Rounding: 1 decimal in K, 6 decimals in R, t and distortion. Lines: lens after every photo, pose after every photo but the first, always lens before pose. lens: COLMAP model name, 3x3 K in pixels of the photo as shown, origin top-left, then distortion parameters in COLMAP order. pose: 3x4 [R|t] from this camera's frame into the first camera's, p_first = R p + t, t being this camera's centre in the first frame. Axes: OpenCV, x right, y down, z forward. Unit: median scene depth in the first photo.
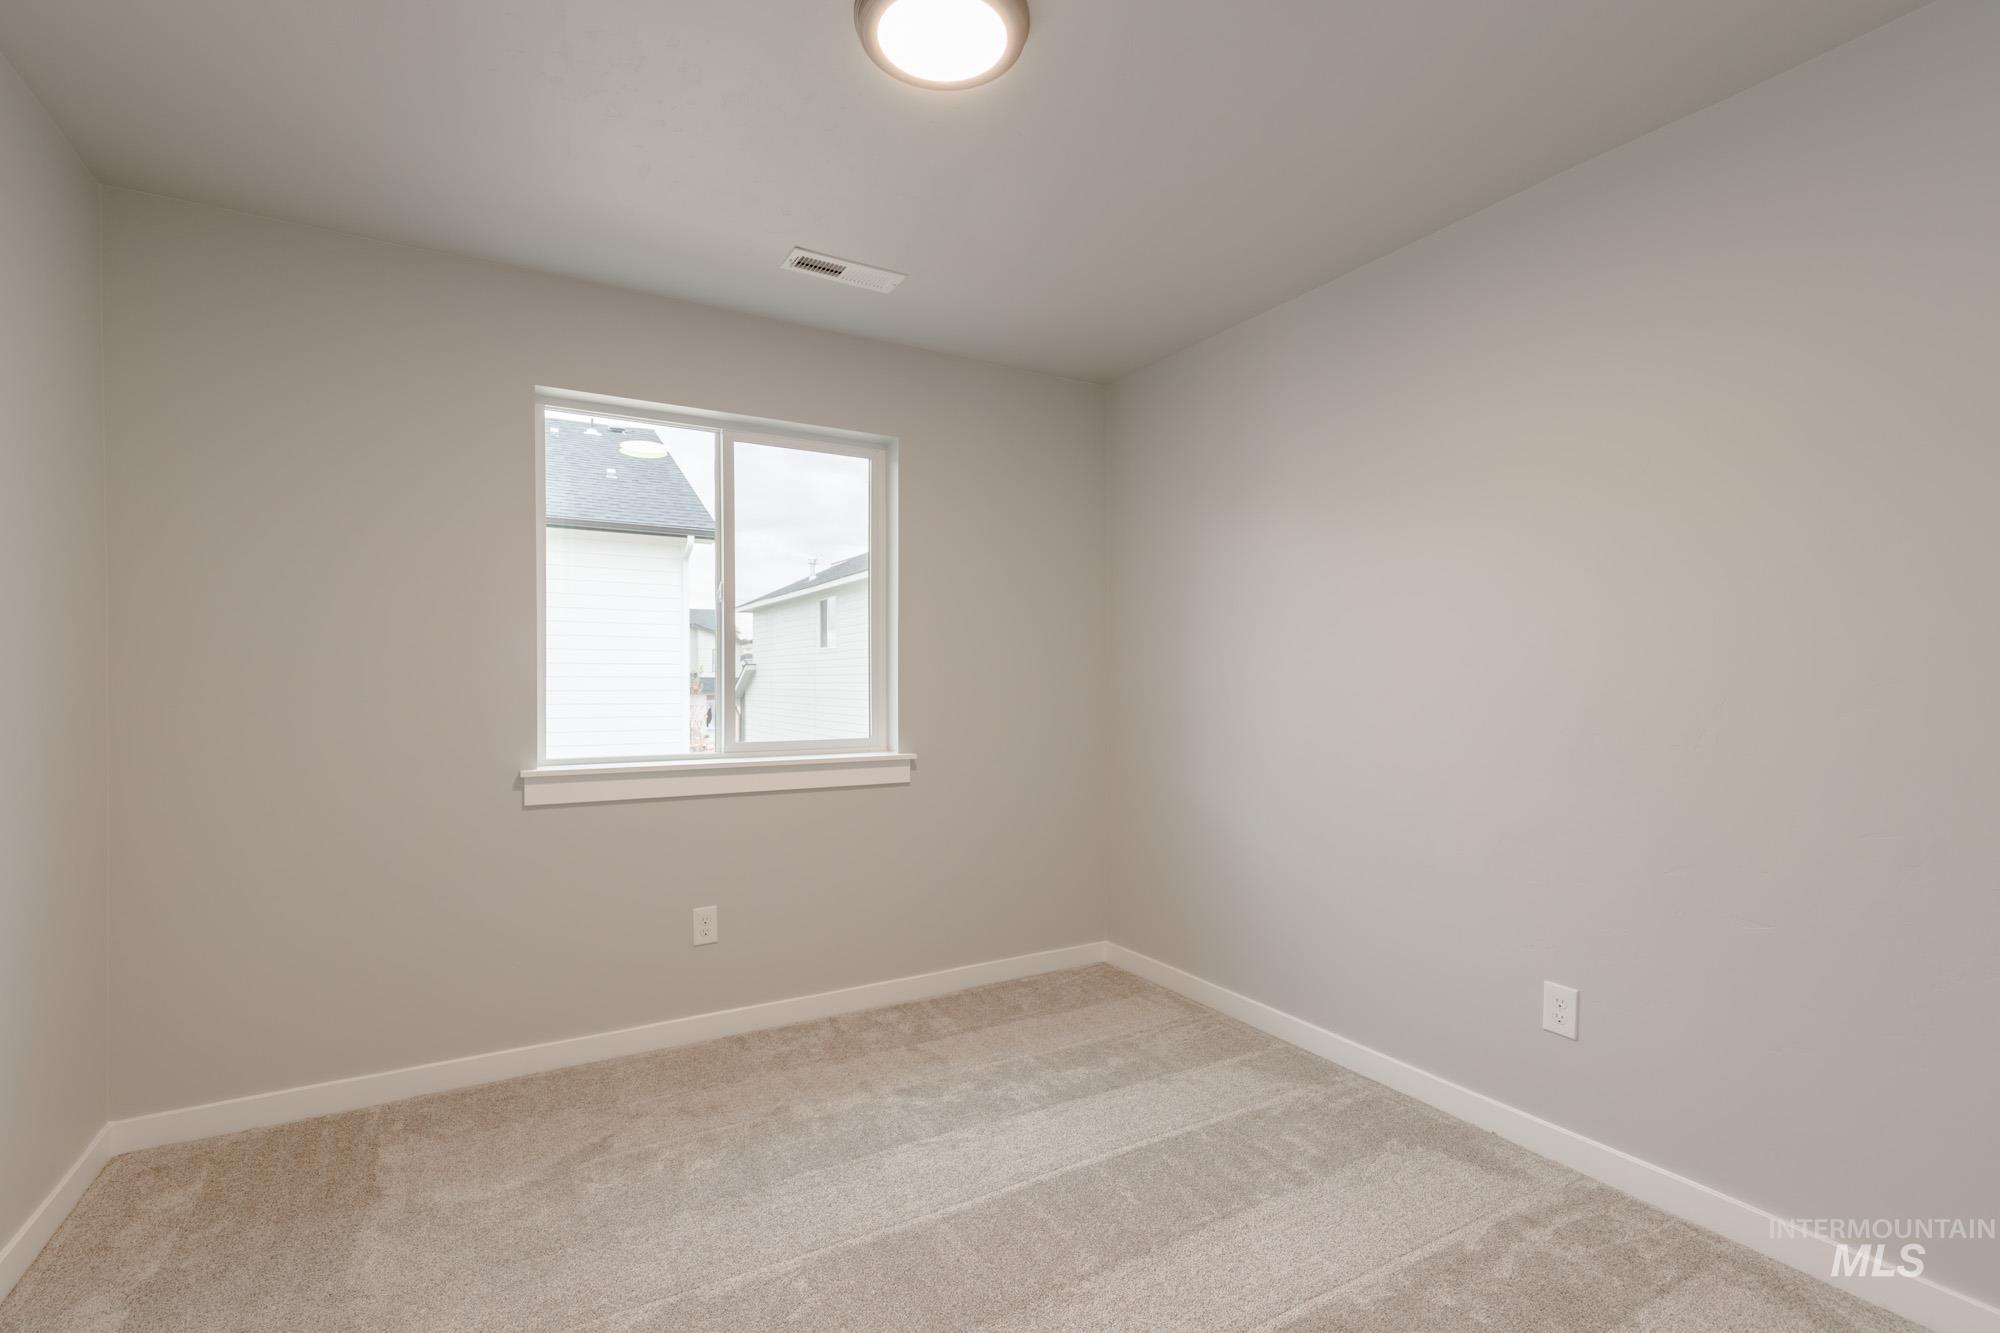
lens RADIAL K [[889.3, 0, 1010.8], [0, 889.3, 675.4], [0, 0, 1]] dist [0.006802, 0.000170]
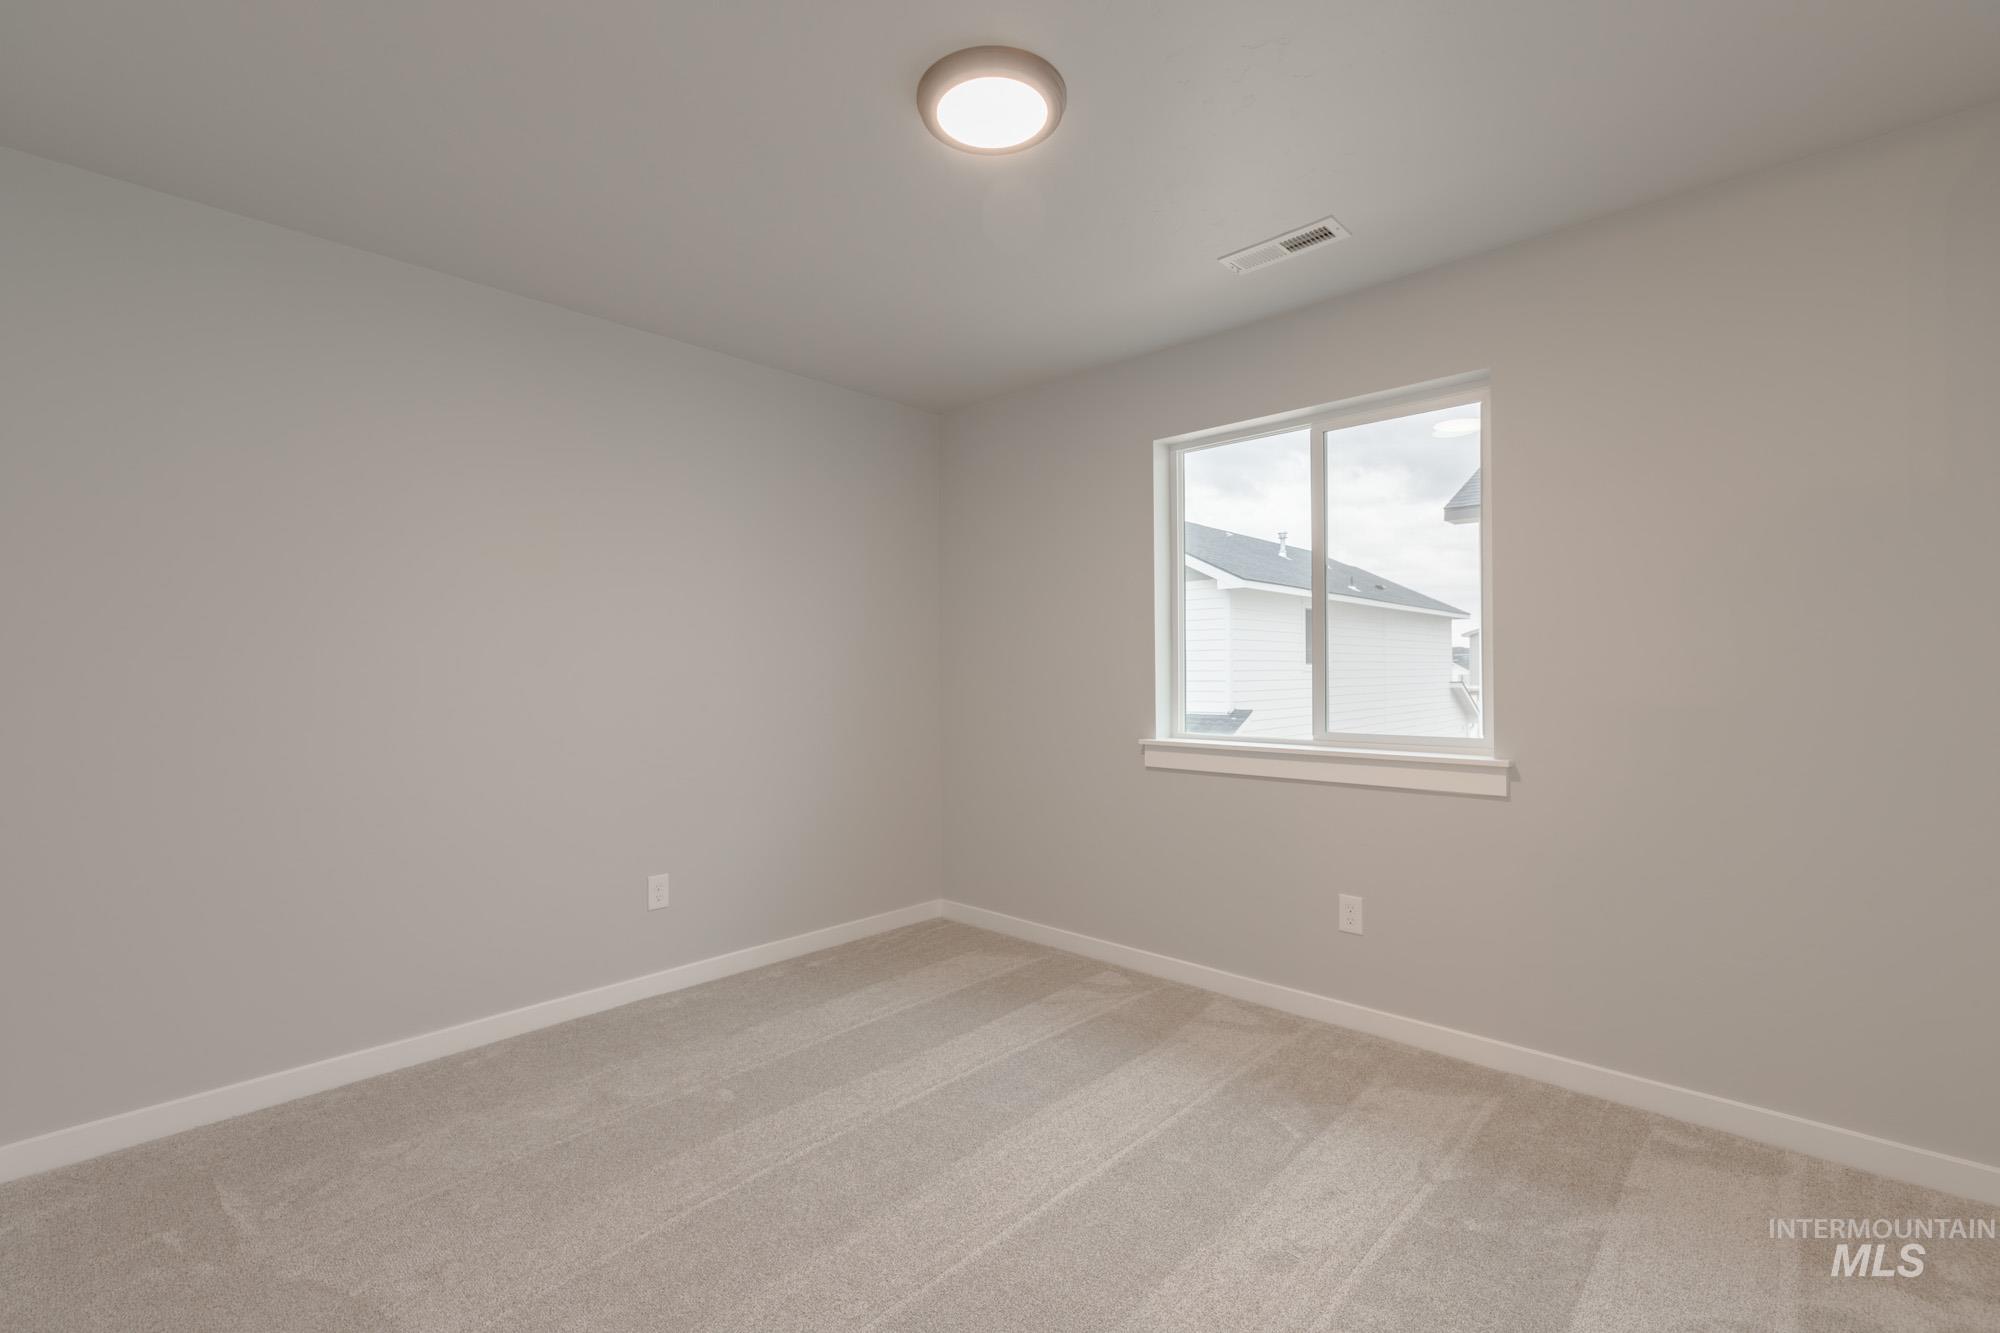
lens RADIAL K [[955.2, 0, 1068.3], [0, 955.2, 669.9], [0, 0, 1]] dist [0.003069, 0.000906]
pose [[0.276505, -0.010937, -0.960950, 0.653192], [0.006953, 0.999932, -0.009380, 0.014538], [0.960987, -0.004087, 0.276562, 0.428355]]
